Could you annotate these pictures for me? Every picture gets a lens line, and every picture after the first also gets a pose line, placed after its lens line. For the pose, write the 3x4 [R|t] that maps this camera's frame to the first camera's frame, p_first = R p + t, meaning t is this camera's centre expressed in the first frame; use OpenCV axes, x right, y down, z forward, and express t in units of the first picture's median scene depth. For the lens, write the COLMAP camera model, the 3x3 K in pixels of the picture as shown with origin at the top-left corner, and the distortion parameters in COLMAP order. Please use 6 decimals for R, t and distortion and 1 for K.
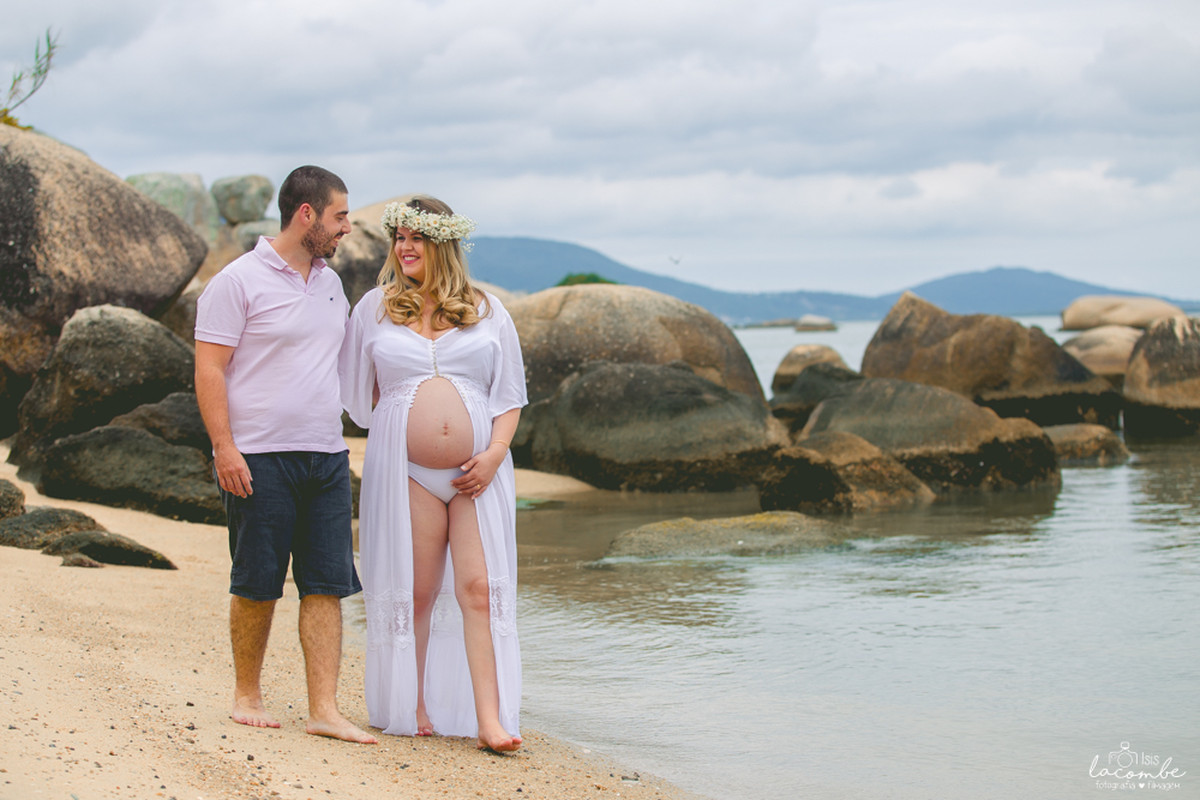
lens RADIAL K [[2484.1, 0, 597.3], [0, 2484.1, 398.0], [0, 0, 1]] dist [-0.267717, 0.000000]
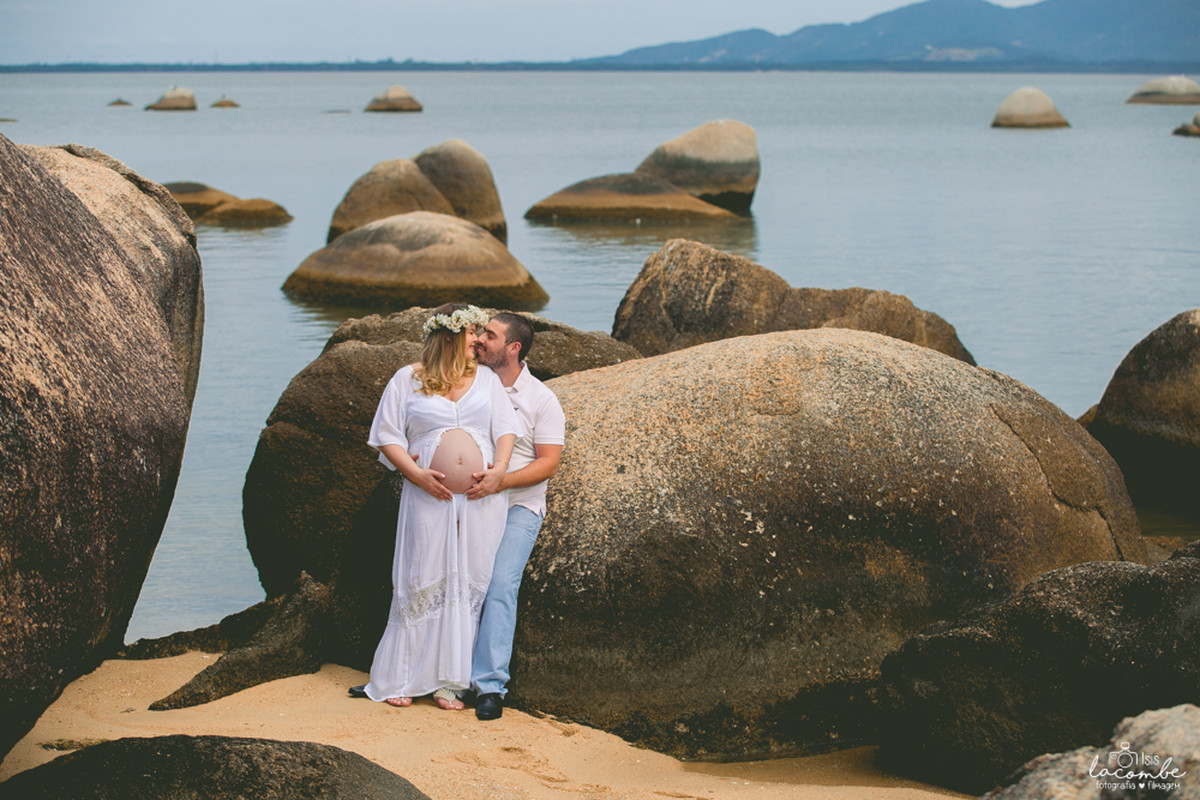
lens RADIAL K [[2967.8, 0, 595.5], [0, 2967.8, 404.3], [0, 0, 1]] dist [-0.149515, 0.000000]
pose [[0.857314, -0.027245, 0.514073, -0.340448], [-0.013697, 0.997038, 0.075684, -0.076220], [-0.514612, -0.071927, 0.854401, 0.545776]]
